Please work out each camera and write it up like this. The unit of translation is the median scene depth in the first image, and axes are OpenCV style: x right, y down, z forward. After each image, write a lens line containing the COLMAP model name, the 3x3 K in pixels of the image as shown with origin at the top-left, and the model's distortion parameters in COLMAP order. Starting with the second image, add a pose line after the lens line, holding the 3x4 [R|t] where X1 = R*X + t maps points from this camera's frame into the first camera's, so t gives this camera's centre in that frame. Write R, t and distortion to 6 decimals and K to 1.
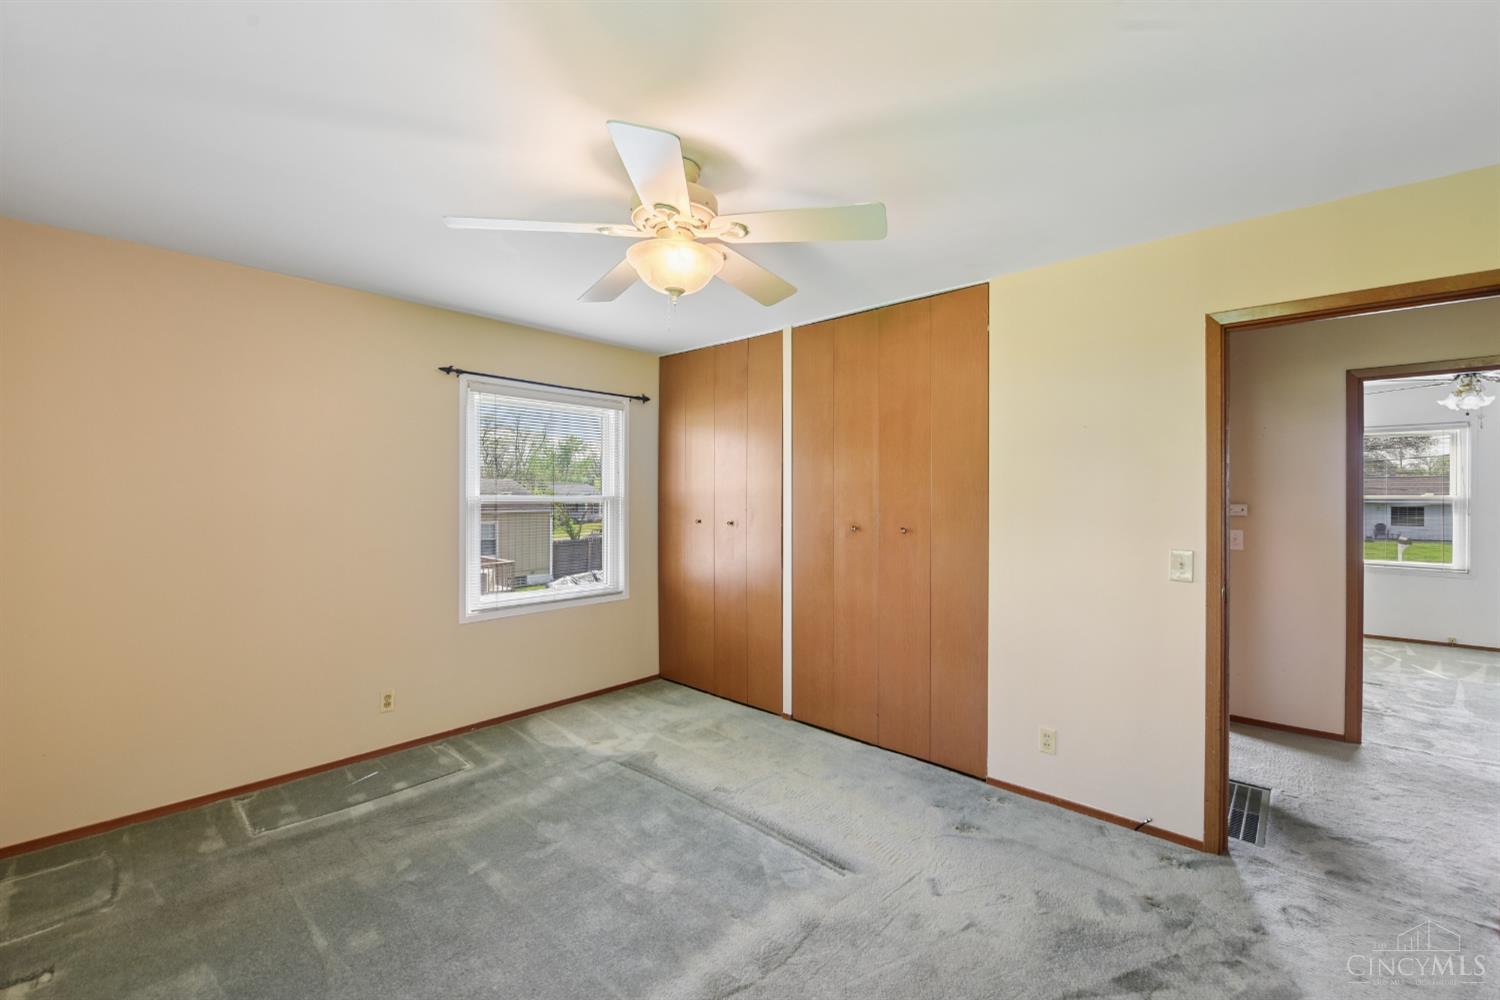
lens RADIAL K [[615.7, 0, 755.2], [0, 615.7, 498.1], [0, 0, 1]] dist [-0.012005, -0.001772]
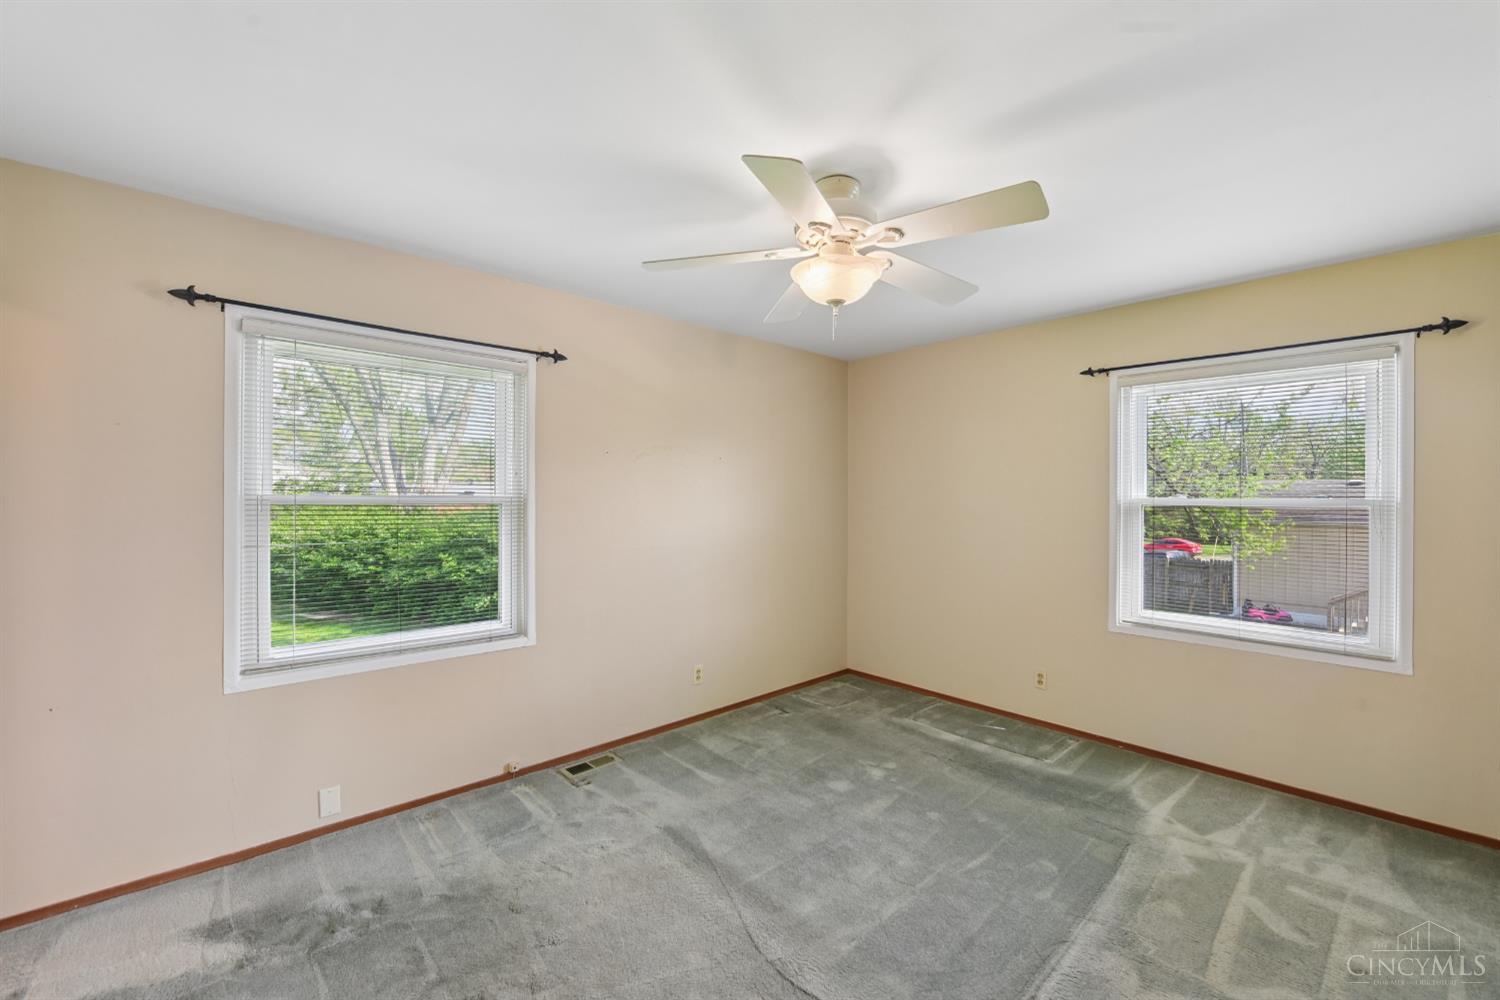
lens RADIAL K [[615.7, 0, 754.7], [0, 615.7, 499.2], [0, 0, 1]] dist [-0.012005, -0.001772]
pose [[-0.102075, 0.002832, -0.994773, 0.523881], [-0.008415, 0.999958, 0.003710, -0.000999], [0.994741, 0.008750, -0.102047, 0.530248]]
